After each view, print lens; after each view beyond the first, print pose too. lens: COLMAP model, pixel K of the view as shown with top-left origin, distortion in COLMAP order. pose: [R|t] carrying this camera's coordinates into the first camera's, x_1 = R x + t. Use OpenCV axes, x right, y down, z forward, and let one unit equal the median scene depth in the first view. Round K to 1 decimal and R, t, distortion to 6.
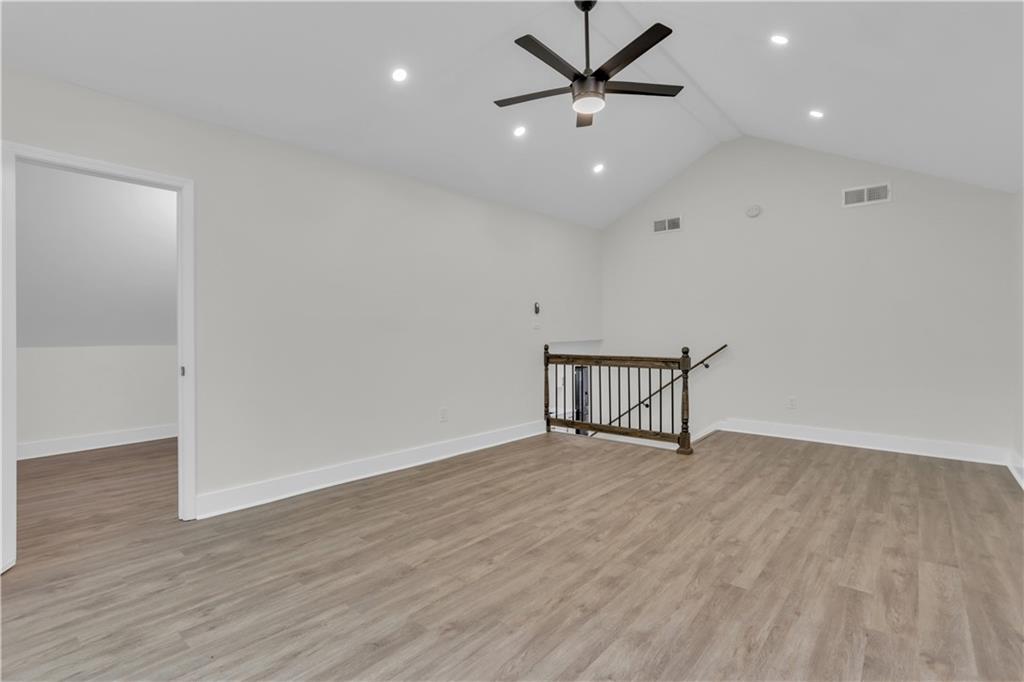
lens RADIAL K [[494.5, 0, 513.5], [0, 494.5, 336.1], [0, 0, 1]] dist [-0.052385, 0.029709]
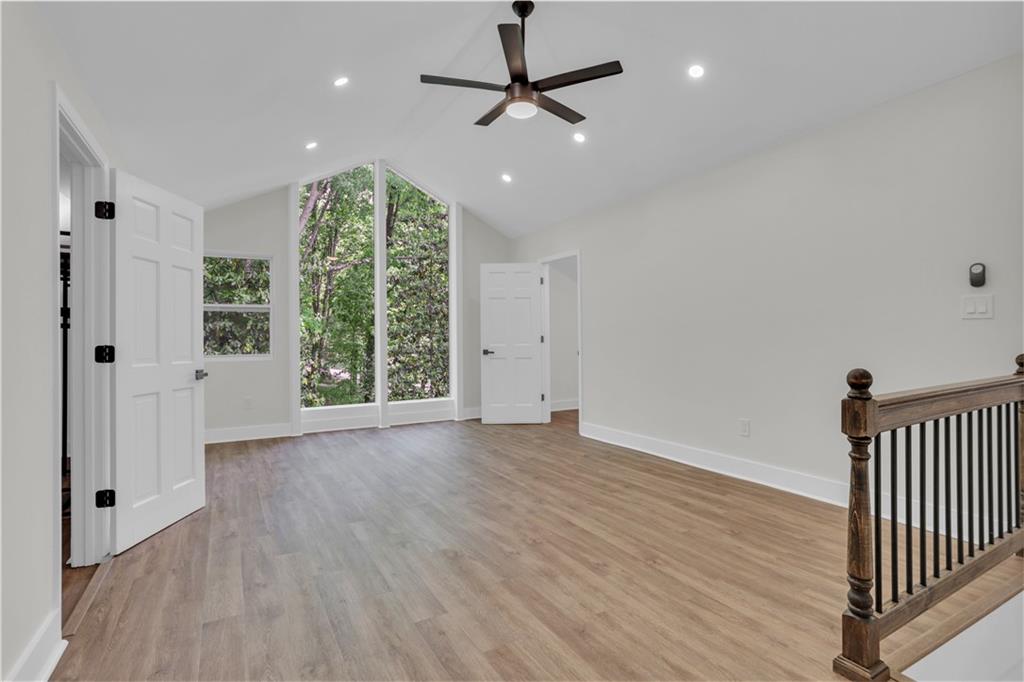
lens RADIAL K [[494.5, 0, 513.5], [0, 494.5, 336.1], [0, 0, 1]] dist [-0.052385, 0.029709]
pose [[-0.331358, 0.010635, -0.943445, 1.077463], [0.008257, 0.999931, 0.008371, -0.009723], [0.943469, -0.005017, -0.331423, 1.260454]]
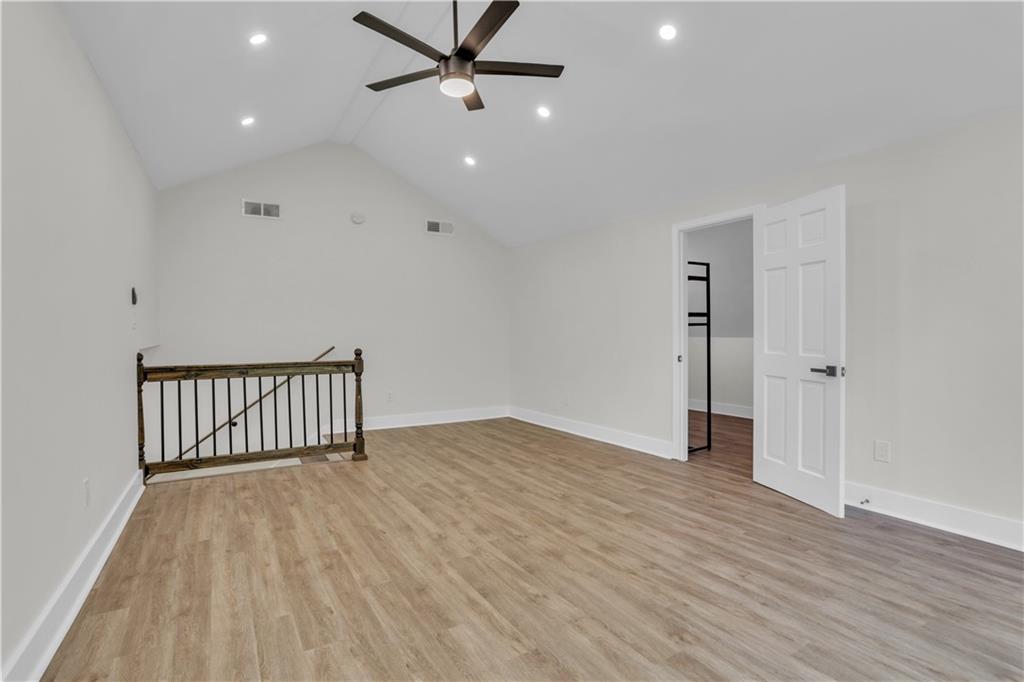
lens RADIAL K [[490.5, 0, 512.0], [0, 490.5, 341.0], [0, 0, 1]] dist [-0.051339, 0.028701]
pose [[0.320000, -0.013178, 0.947326, -0.656647], [0.009979, 0.999895, 0.010538, -0.000326], [-0.947365, 0.006081, 0.320098, 0.582228]]
